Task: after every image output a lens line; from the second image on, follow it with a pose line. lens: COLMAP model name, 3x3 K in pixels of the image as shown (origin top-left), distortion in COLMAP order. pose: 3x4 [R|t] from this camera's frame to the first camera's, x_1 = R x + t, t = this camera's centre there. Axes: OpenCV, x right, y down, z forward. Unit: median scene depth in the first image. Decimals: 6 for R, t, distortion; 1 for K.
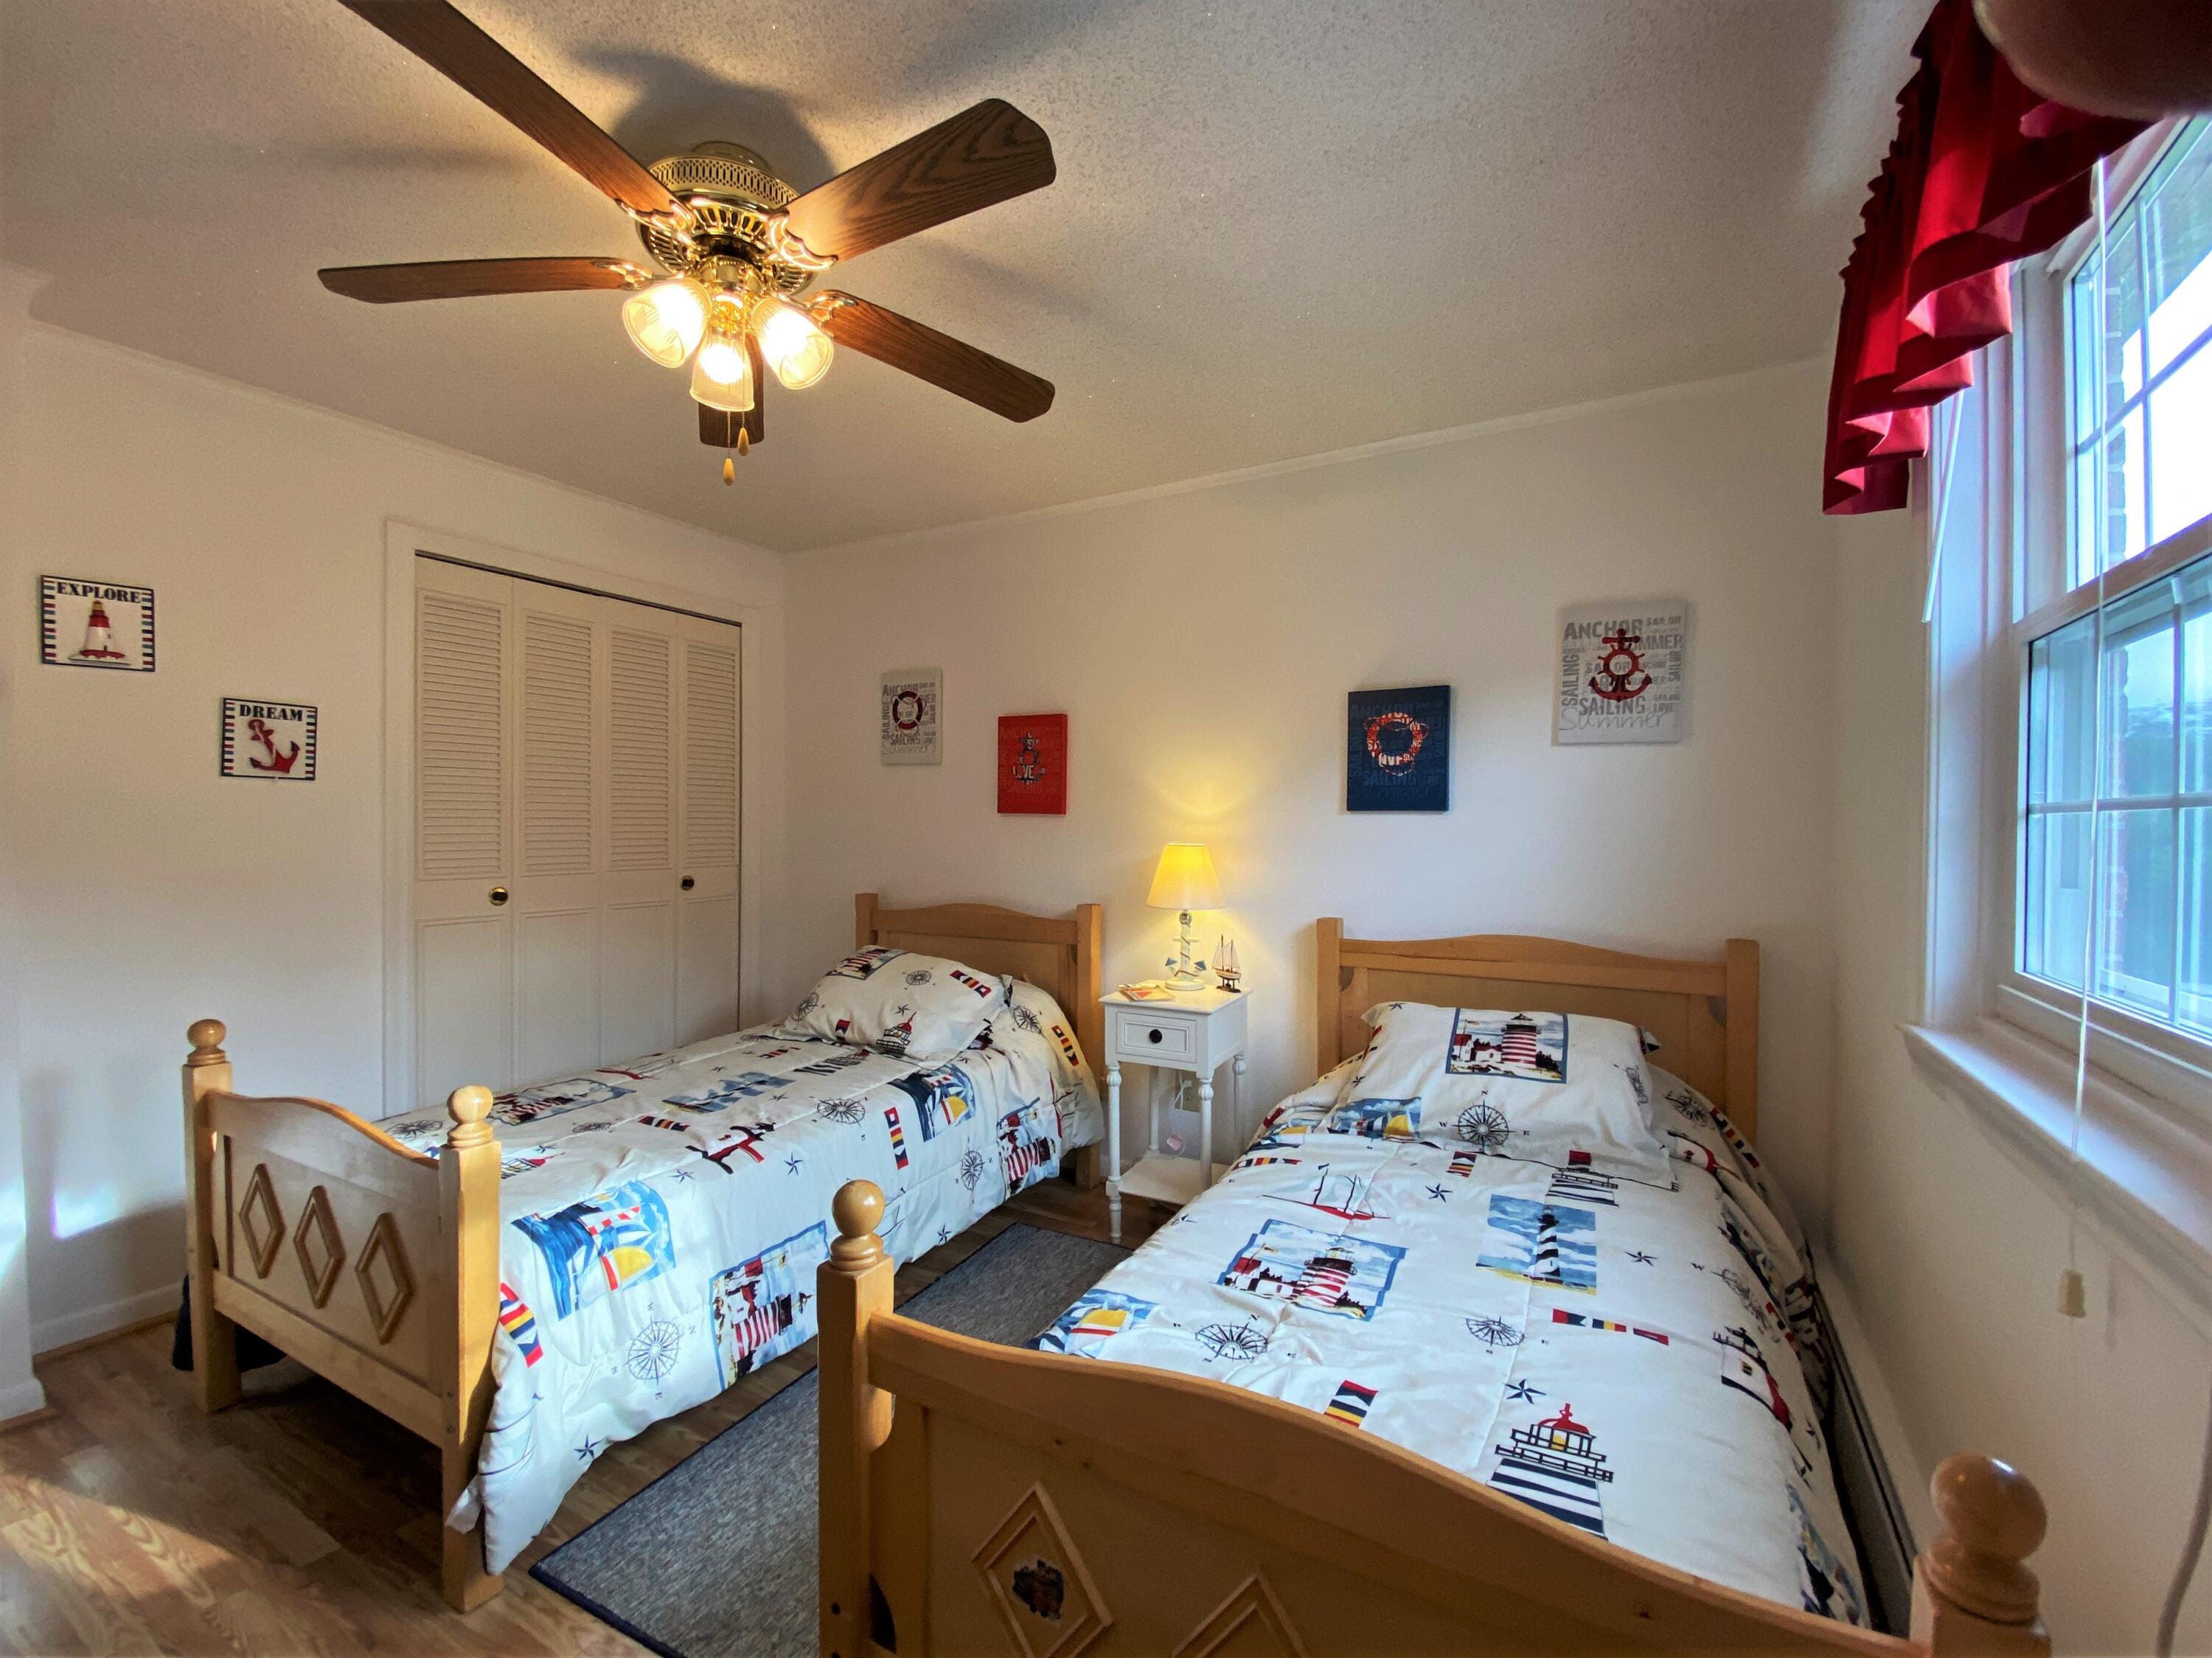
lens RADIAL K [[925.8, 0, 1101.9], [0, 925.8, 842.7], [0, 0, 1]] dist [0.021795, -0.016304]
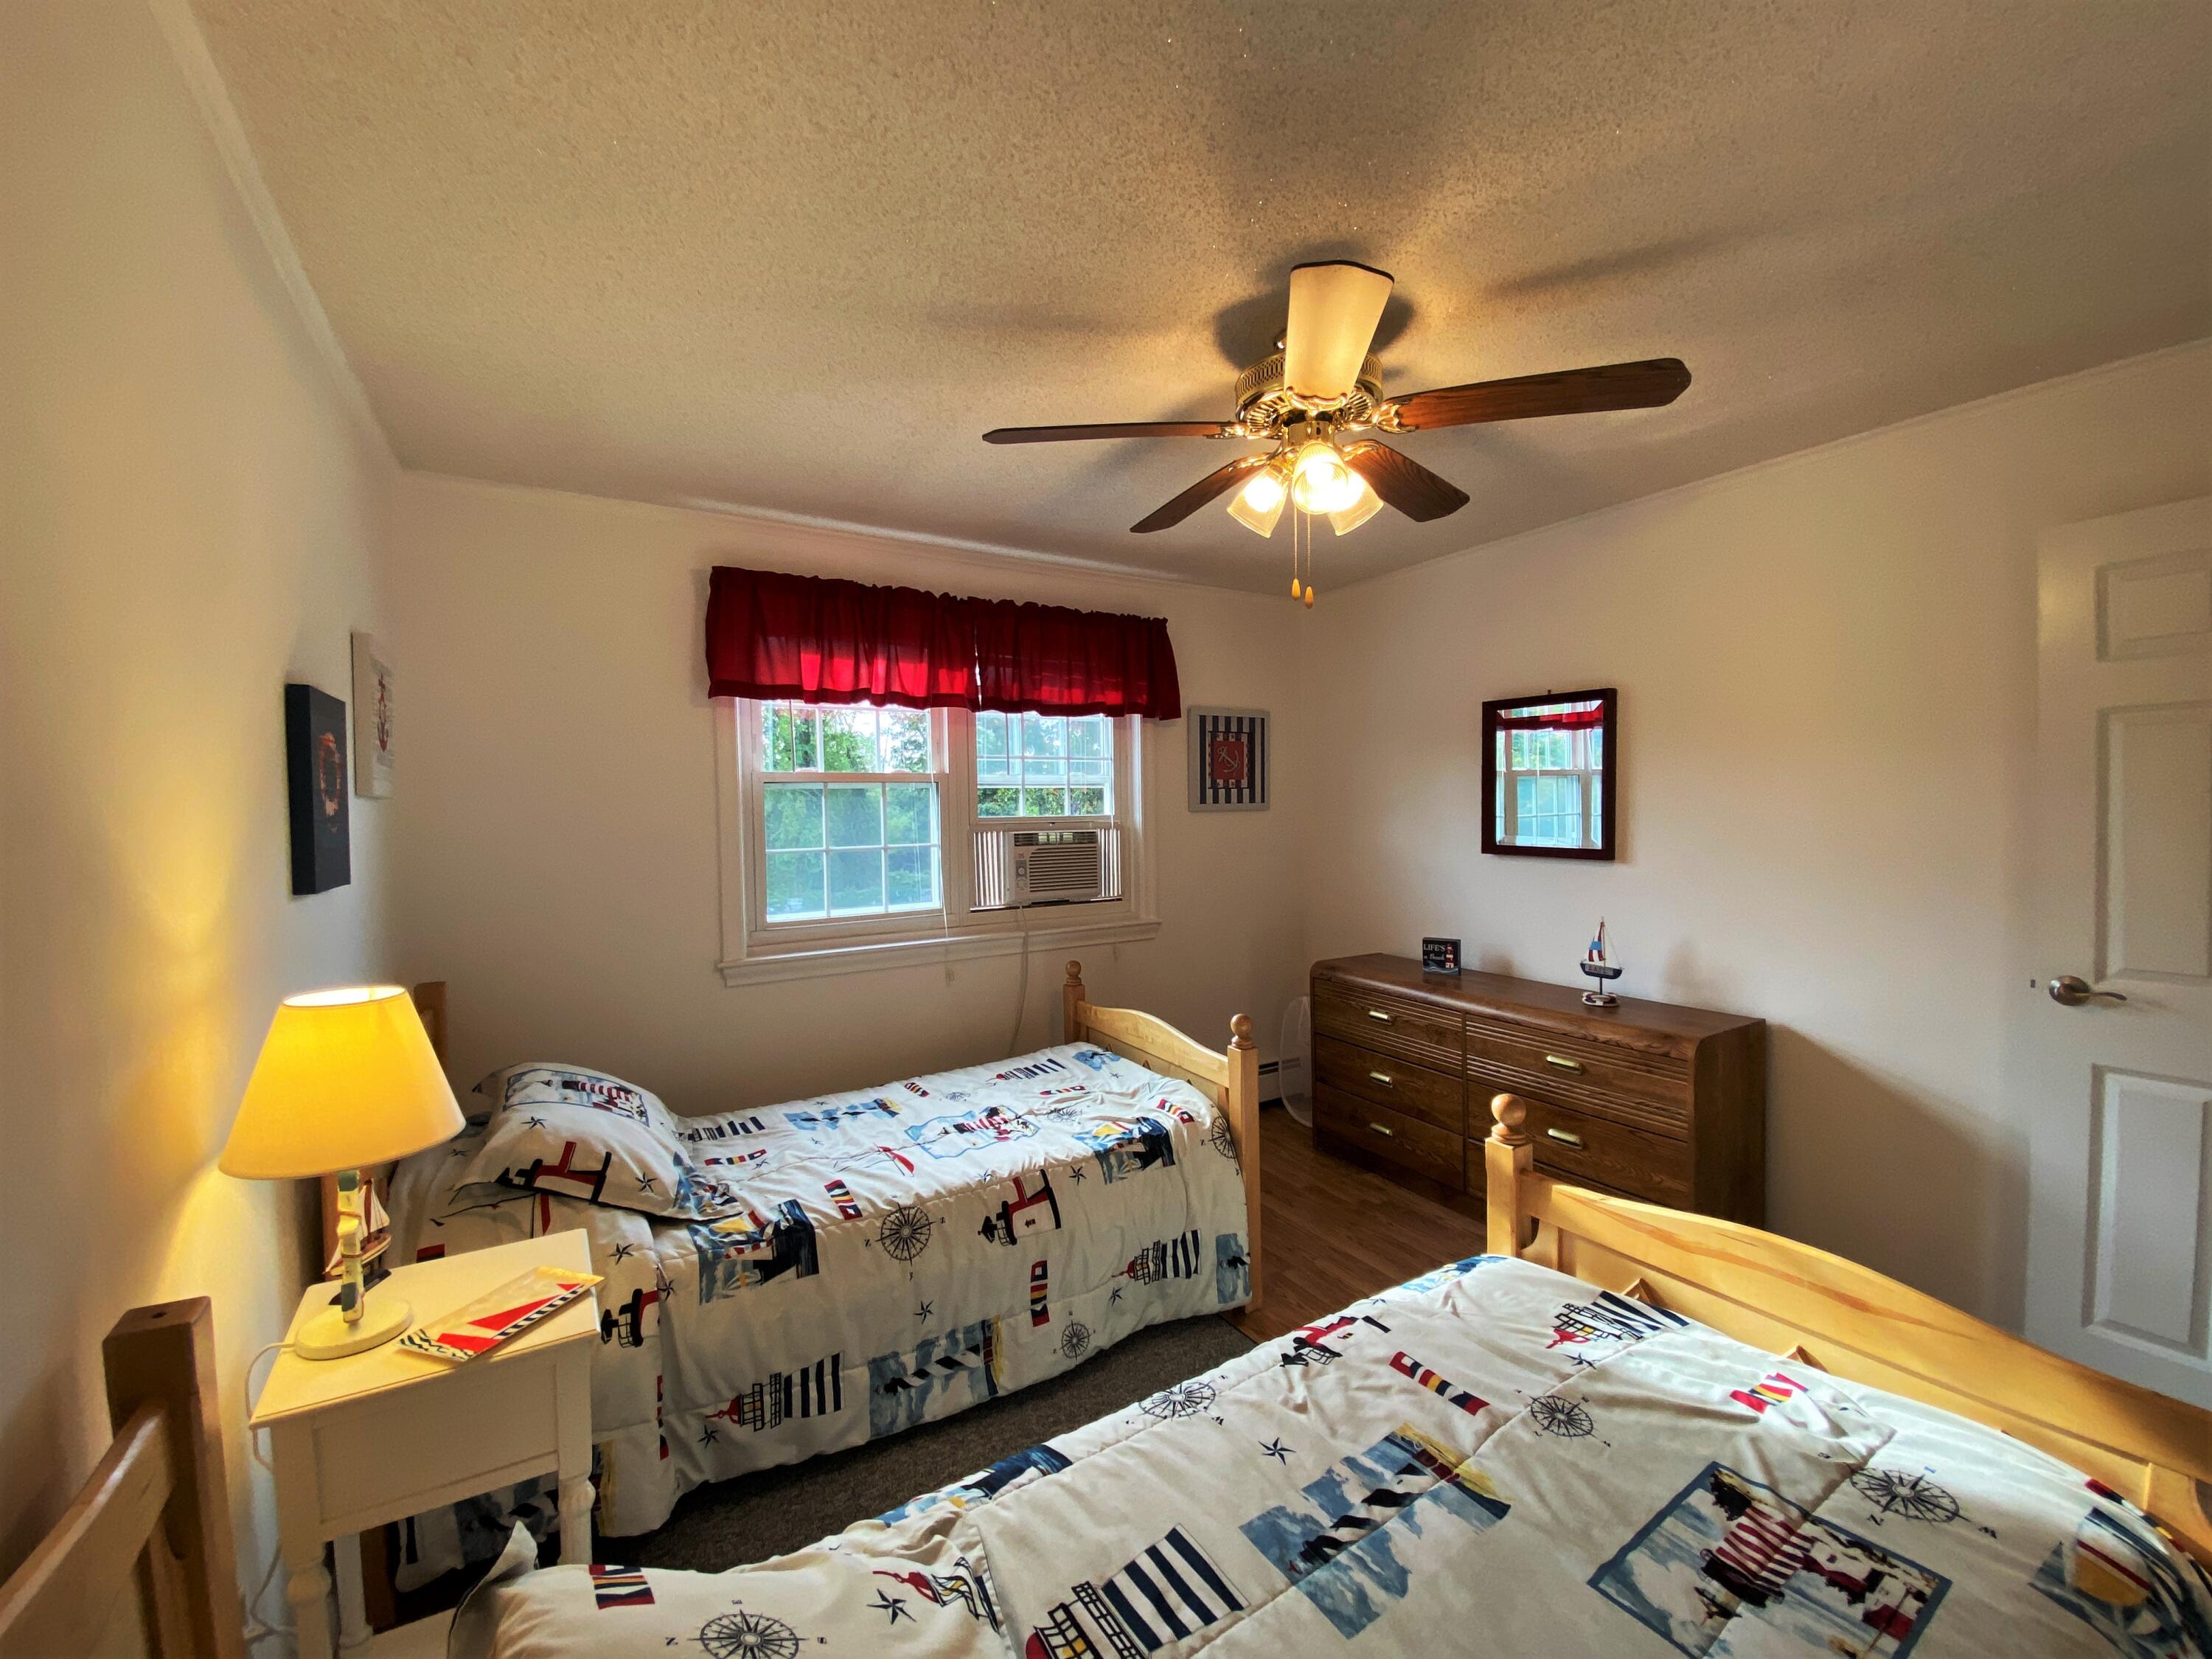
lens RADIAL K [[897.2, 0, 1105.7], [0, 897.2, 826.4], [0, 0, 1]] dist [0.037153, -0.023102]
pose [[-0.868951, -0.006277, 0.494858, -0.441679], [0.016475, 0.998998, 0.041601, -0.093122], [-0.494624, 0.044302, -0.867977, 1.265877]]
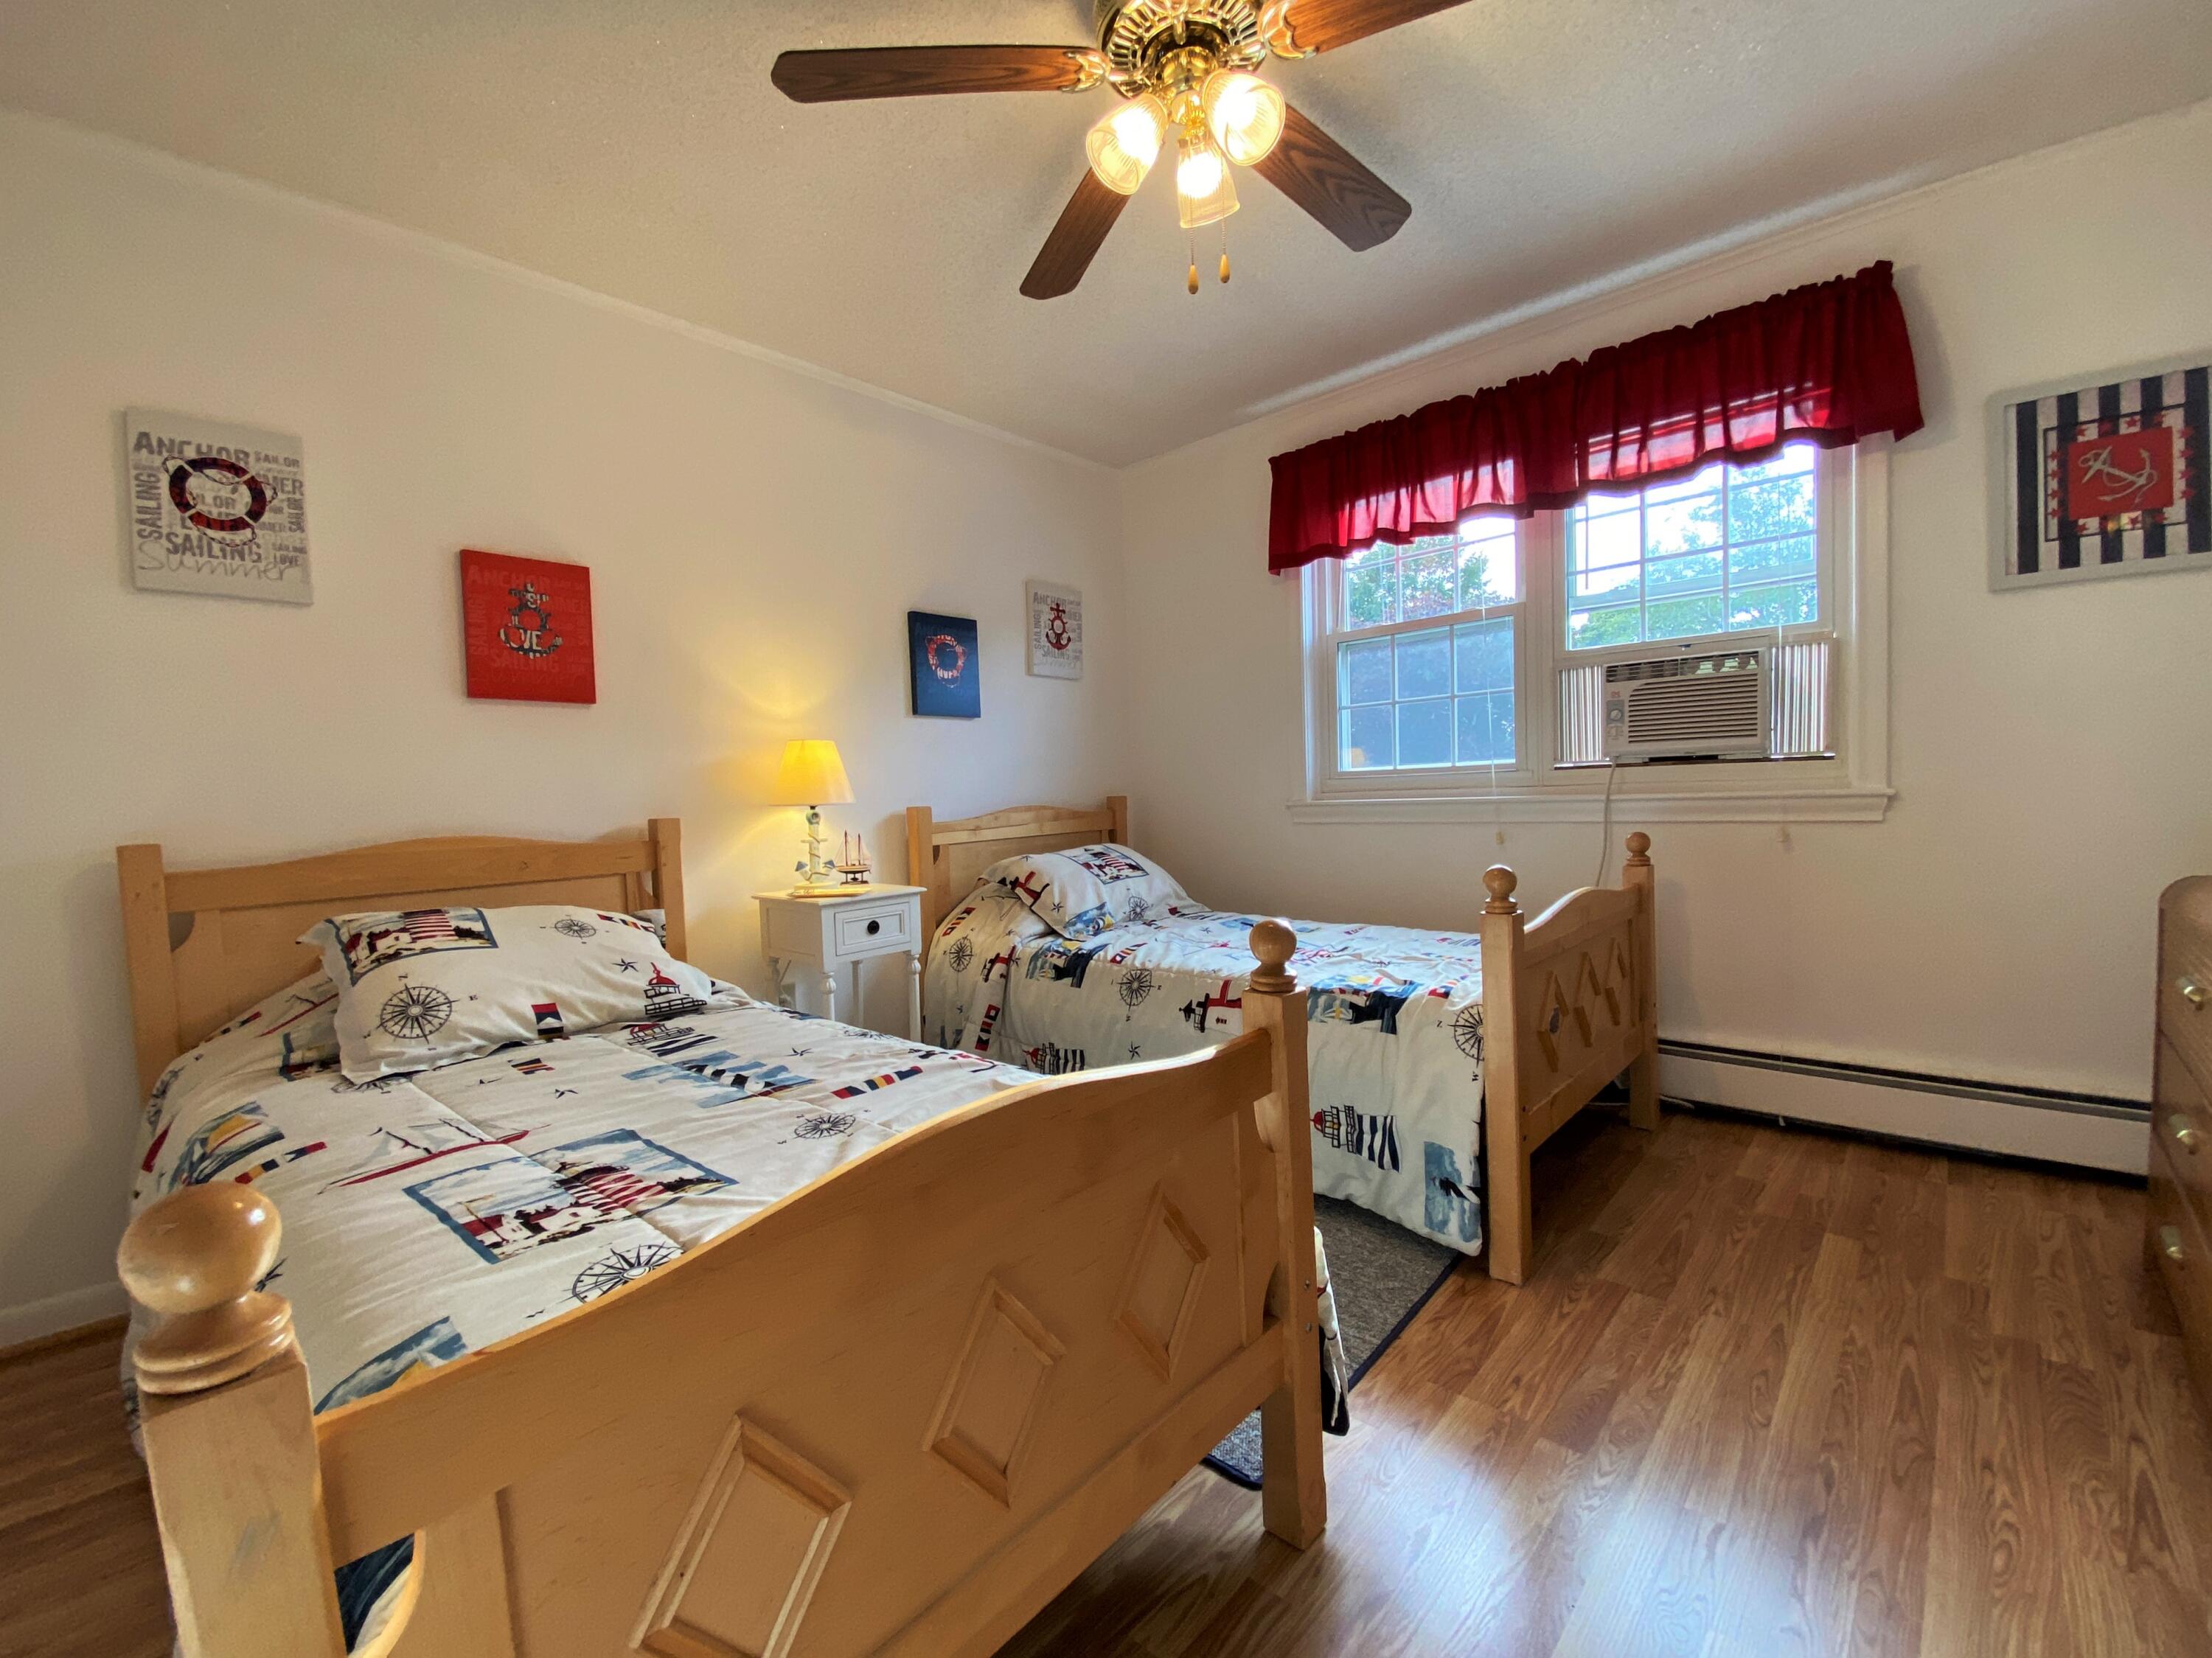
lens RADIAL K [[911.2, 0, 1109.7], [0, 911.2, 826.9], [0, 0, 1]] dist [0.038198, -0.025192]
pose [[0.237610, -0.055404, 0.969779, -0.816079], [0.054551, 0.997558, 0.043625, 0.071325], [-0.969828, 0.042537, 0.240052, 0.505525]]
